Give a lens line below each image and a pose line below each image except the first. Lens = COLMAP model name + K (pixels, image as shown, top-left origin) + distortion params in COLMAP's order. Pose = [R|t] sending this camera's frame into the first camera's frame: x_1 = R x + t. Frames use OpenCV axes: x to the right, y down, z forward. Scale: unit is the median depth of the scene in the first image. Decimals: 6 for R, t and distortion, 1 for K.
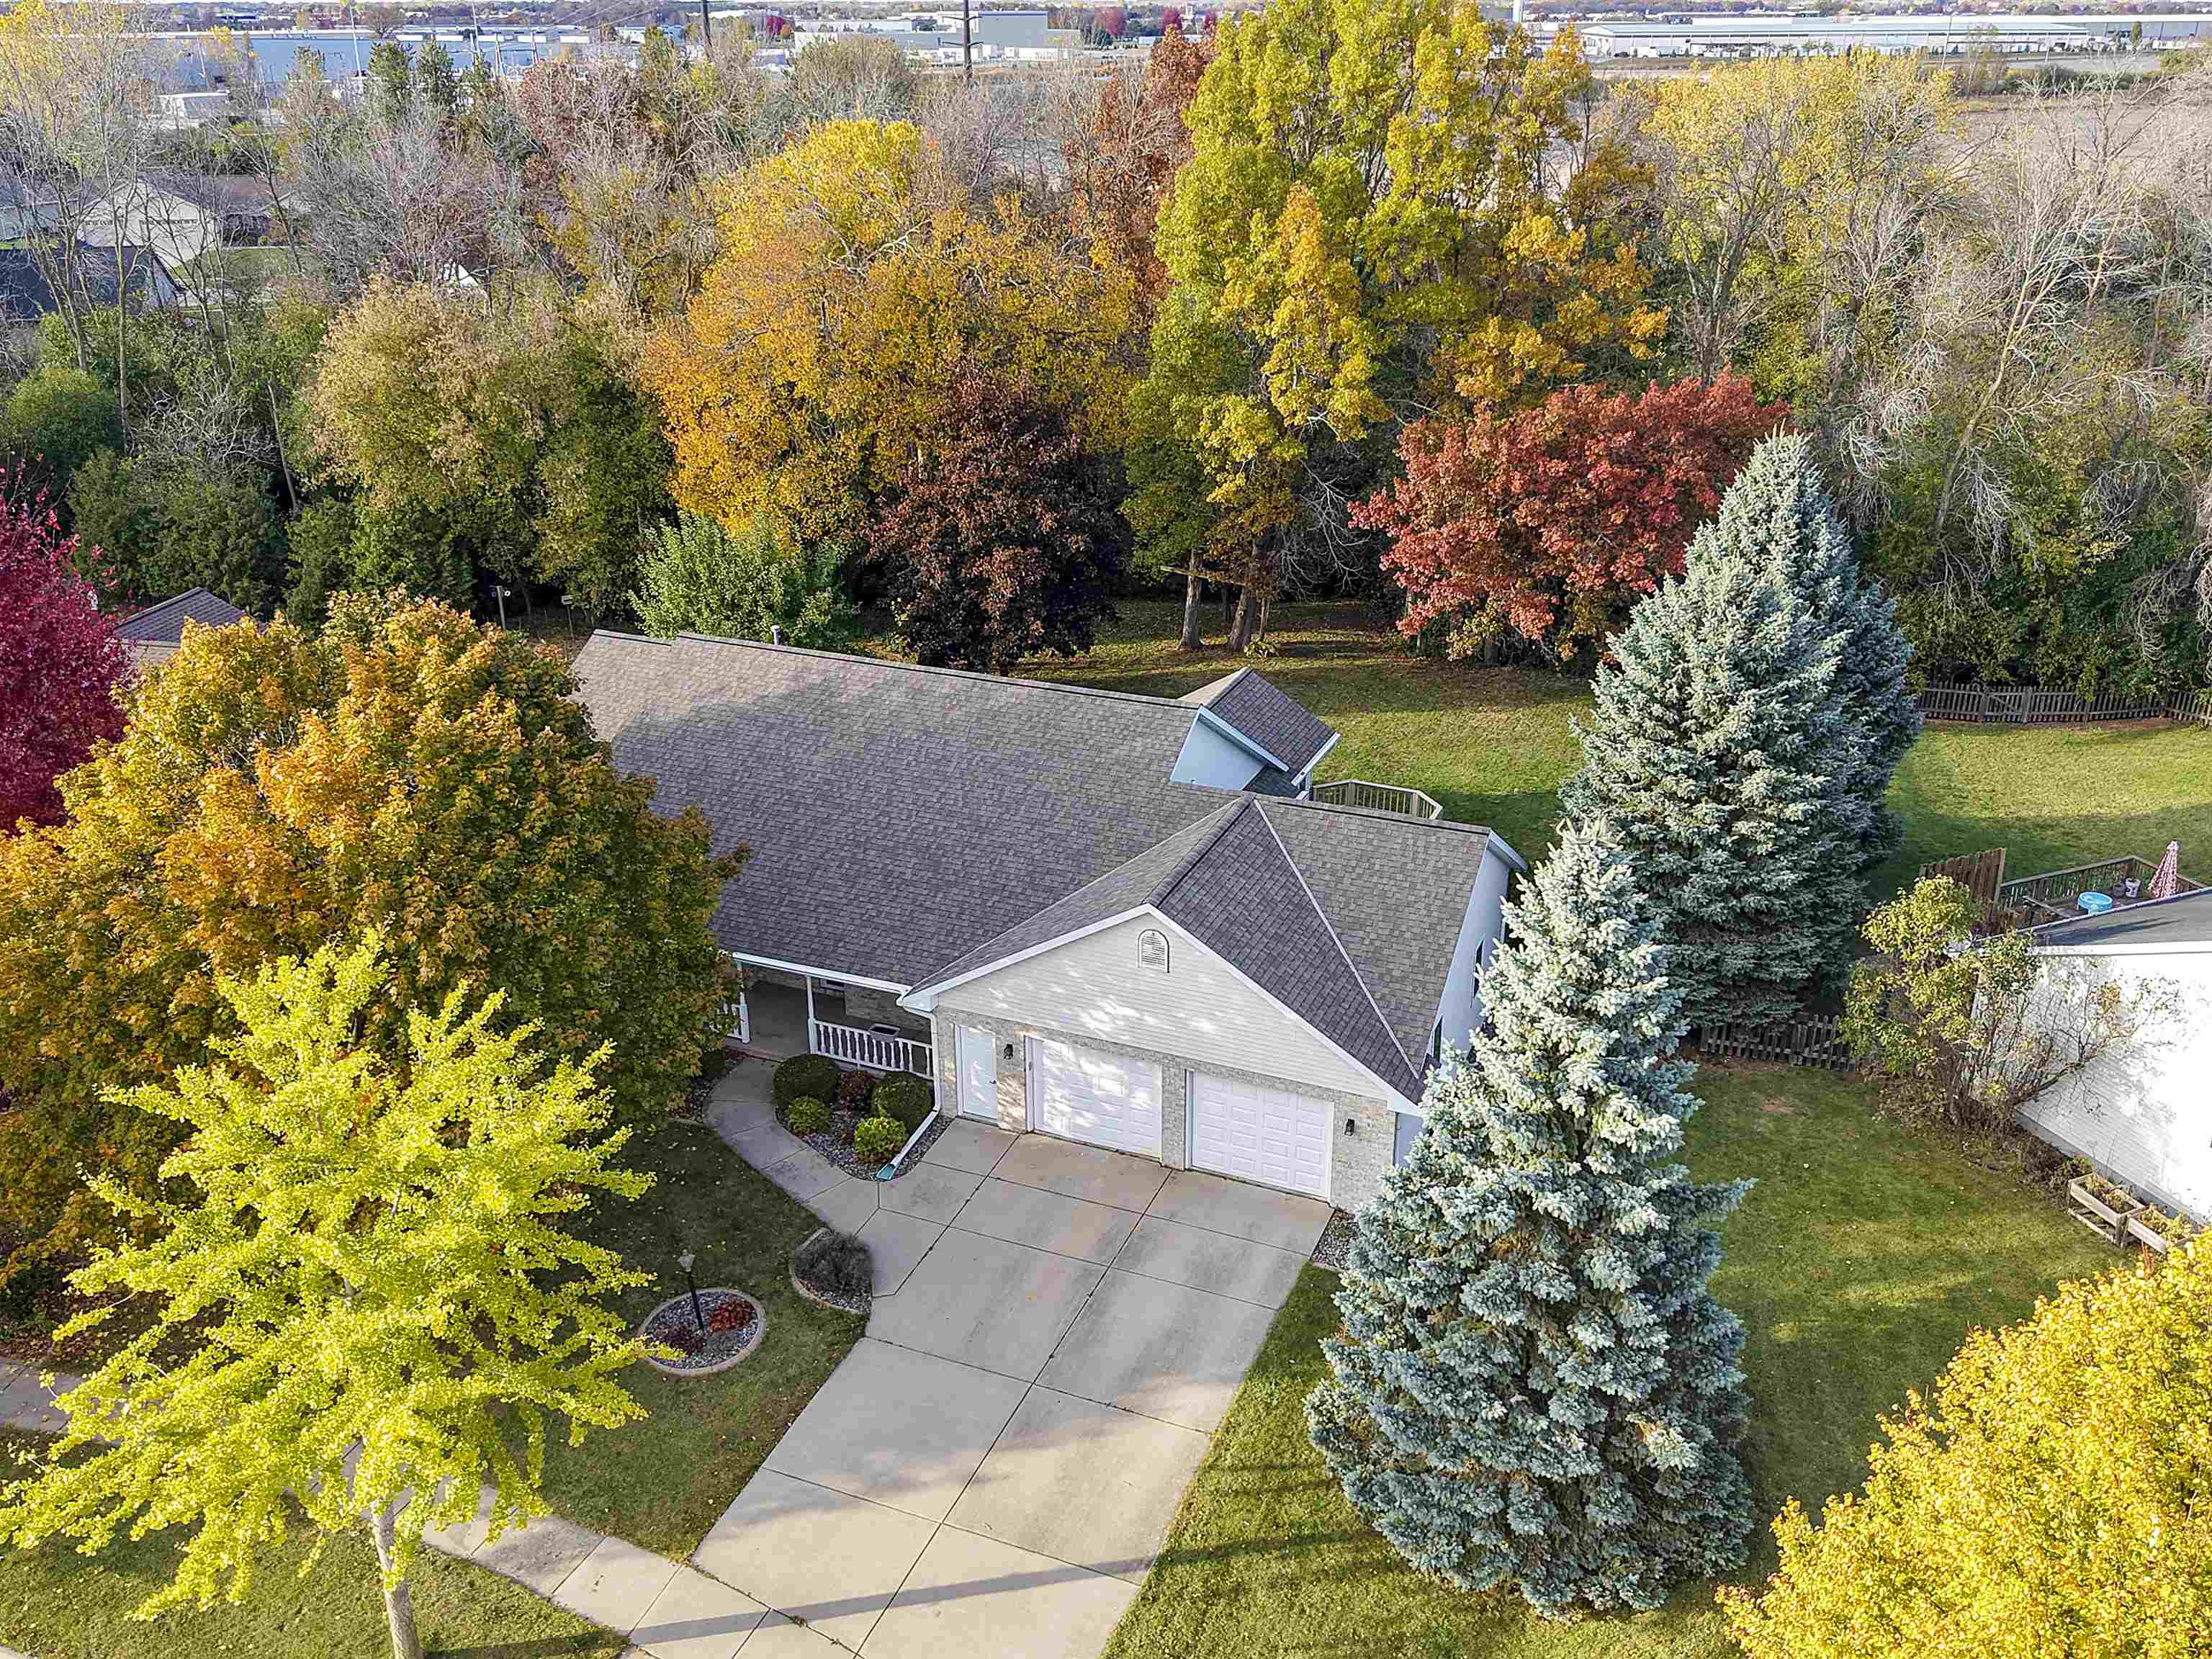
lens RADIAL K [[1906.0, 0, 1106.0], [0, 1906.0, 829.5], [0, 0, 1]] dist [0.010362, 0.010846]
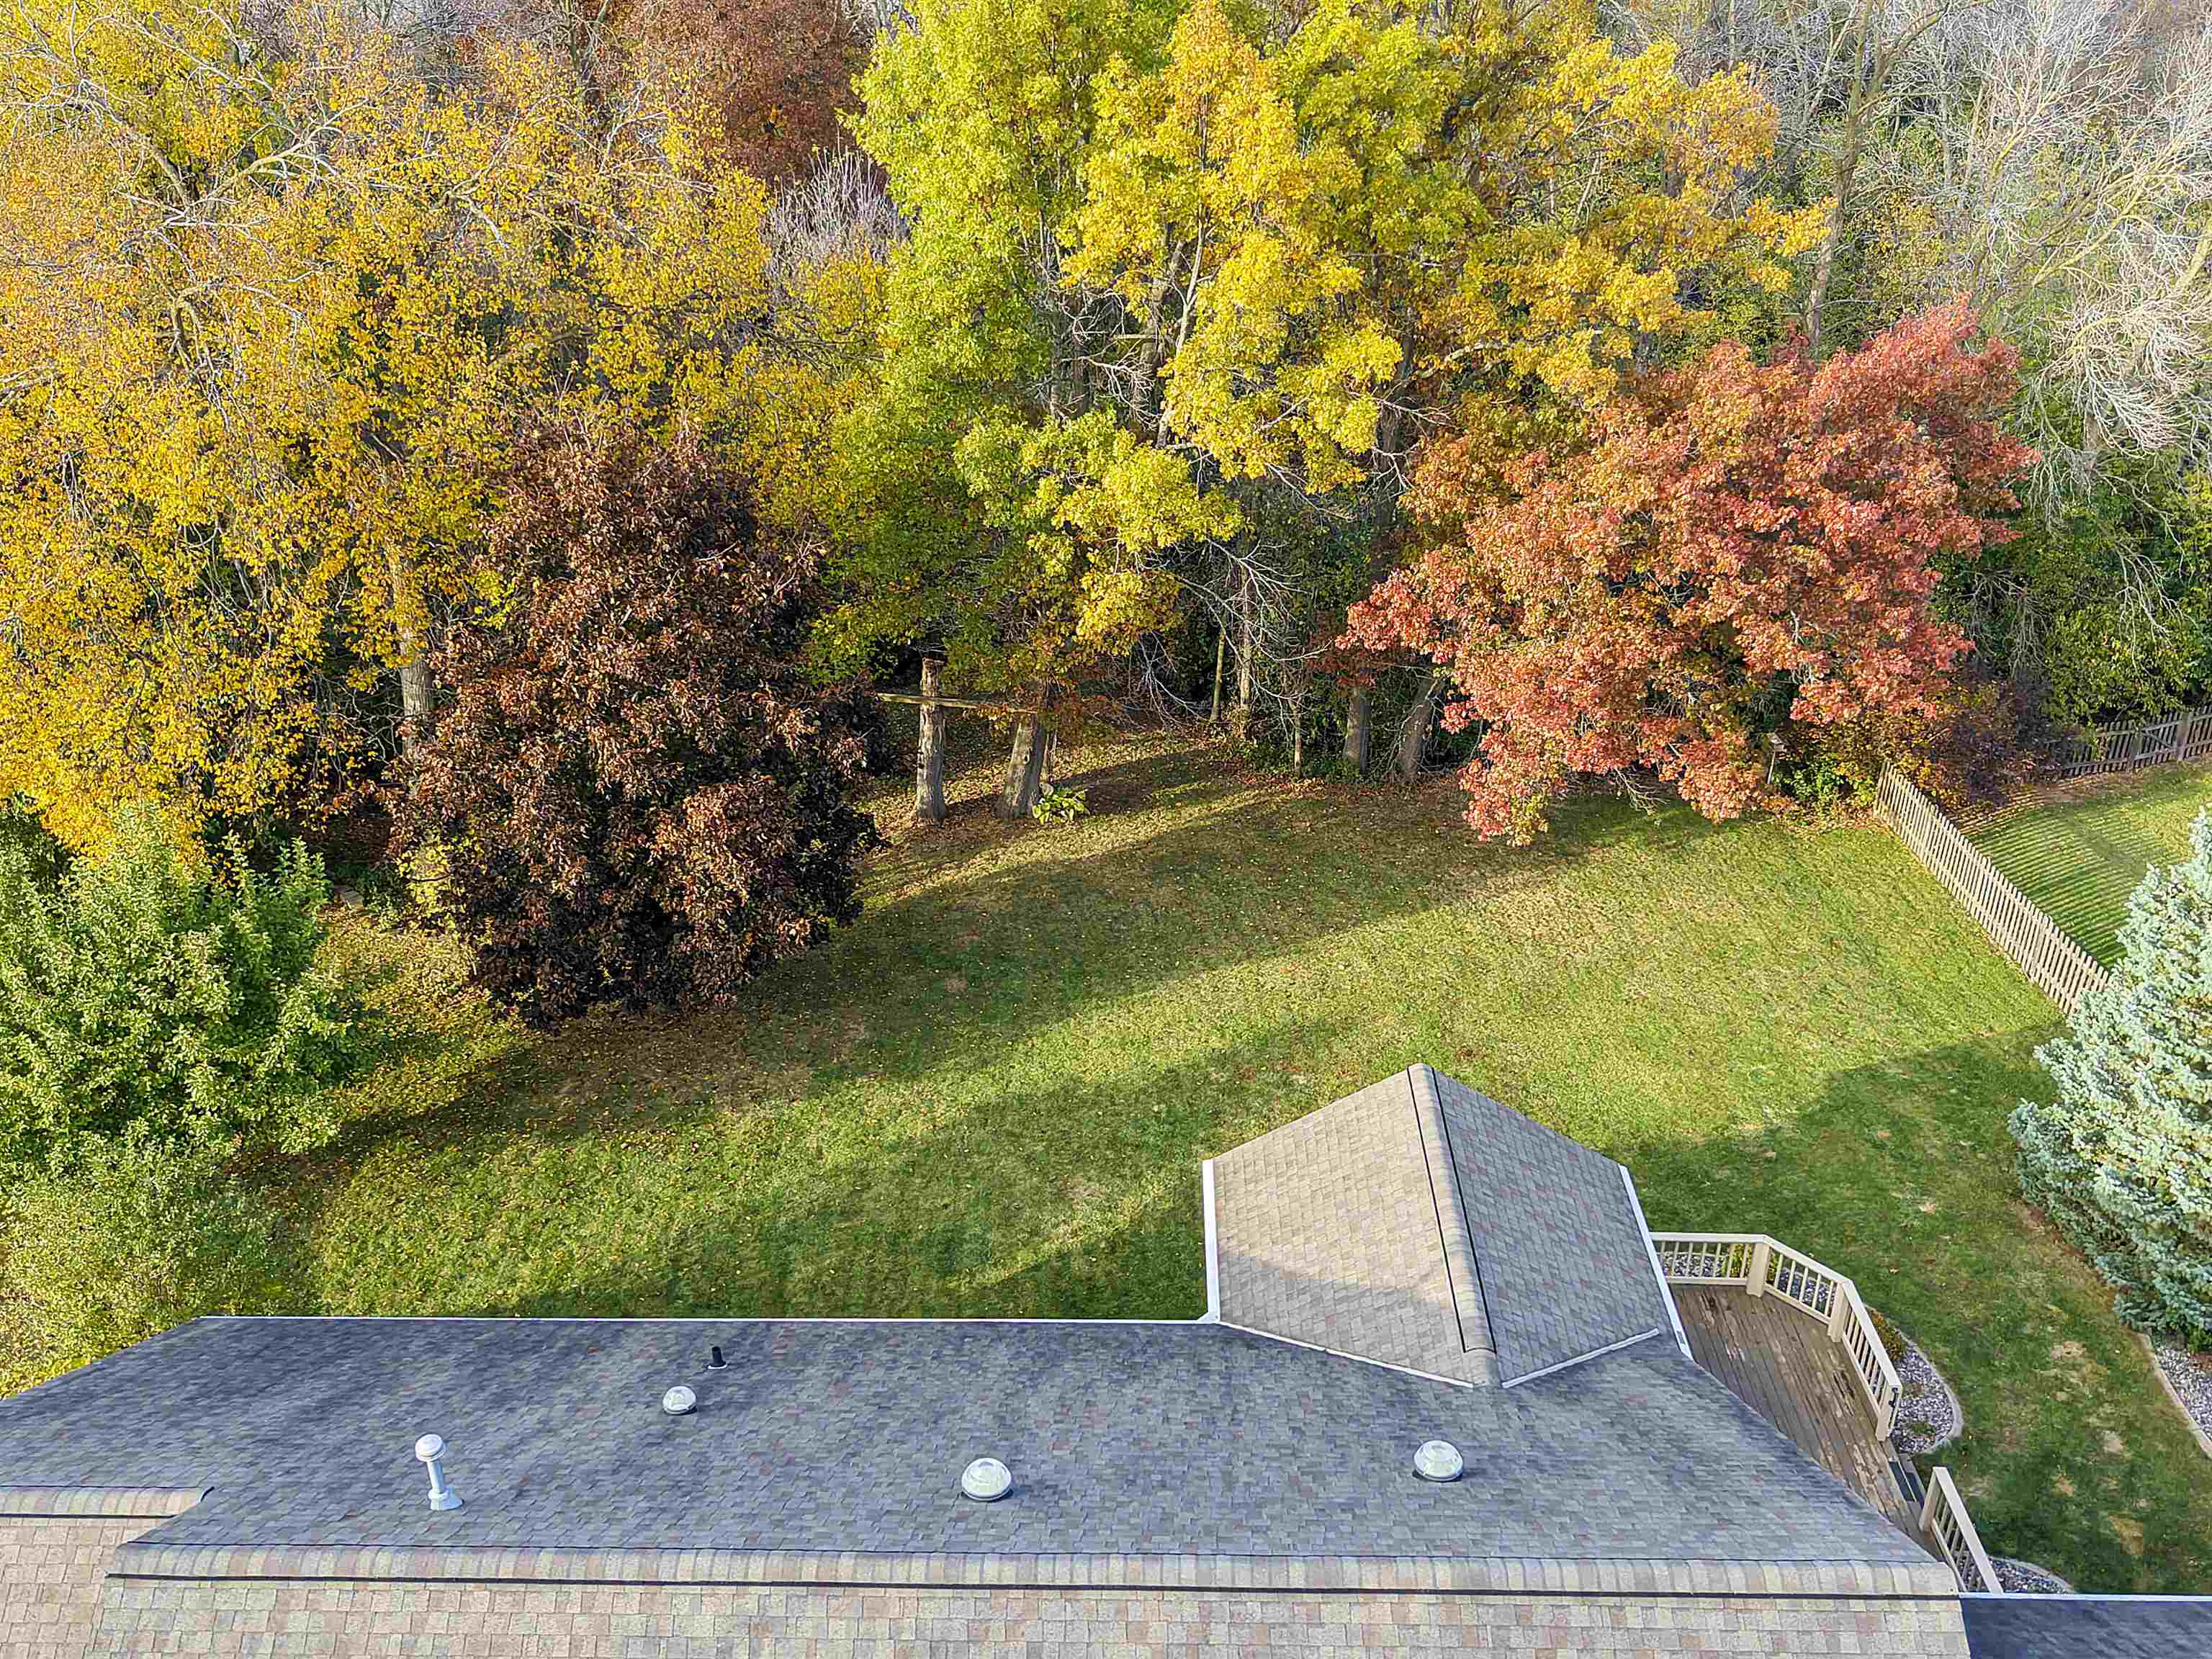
lens RADIAL K [[1906.0, 0, 1106.0], [0, 1906.0, 829.5], [0, 0, 1]] dist [0.010362, 0.010846]
pose [[0.924354, -0.183086, 0.334737, -0.183722], [0.153518, 0.981664, 0.112996, -0.265815], [-0.349287, -0.053060, 0.935512, 0.768476]]
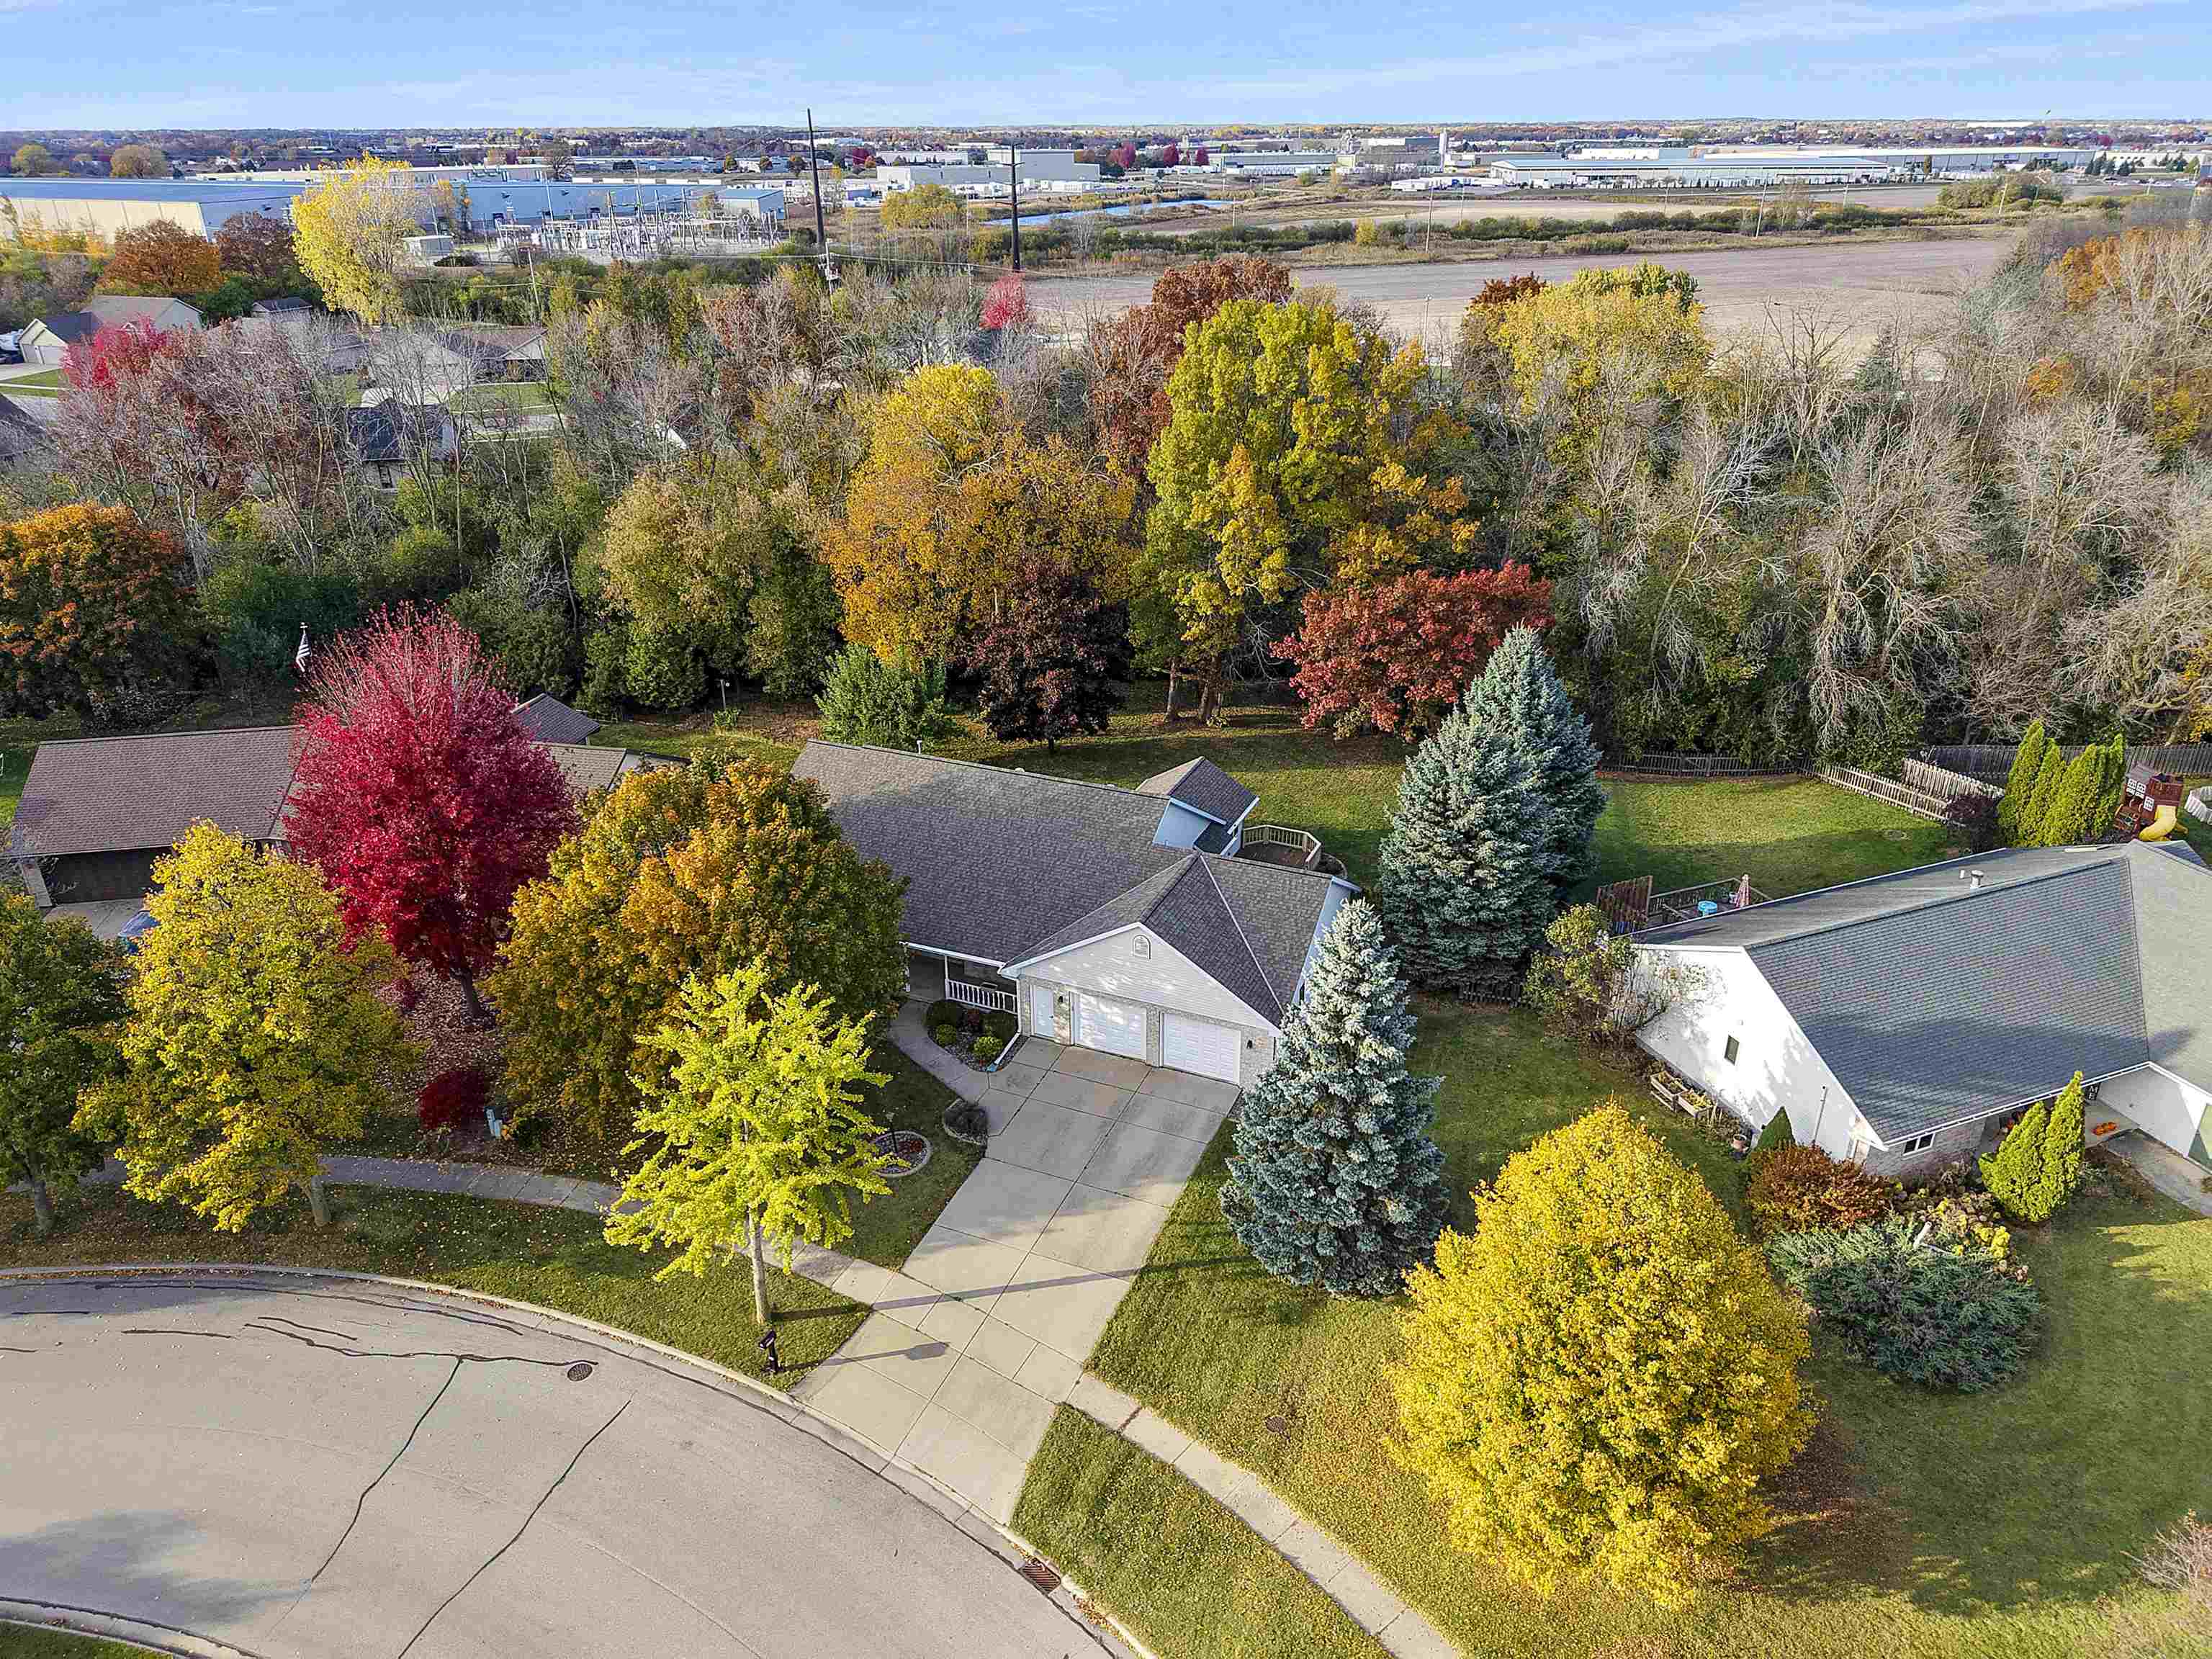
lens RADIAL K [[1506.5, 0, 1113.6], [0, 1506.5, 827.0], [0, 0, 1]] dist [0.059030, -0.062618]
pose [[0.999991, 0.002774, -0.003194, 0.002365], [-0.002670, 0.999474, 0.032322, -0.086342], [0.003282, -0.032313, 0.999472, -0.382767]]
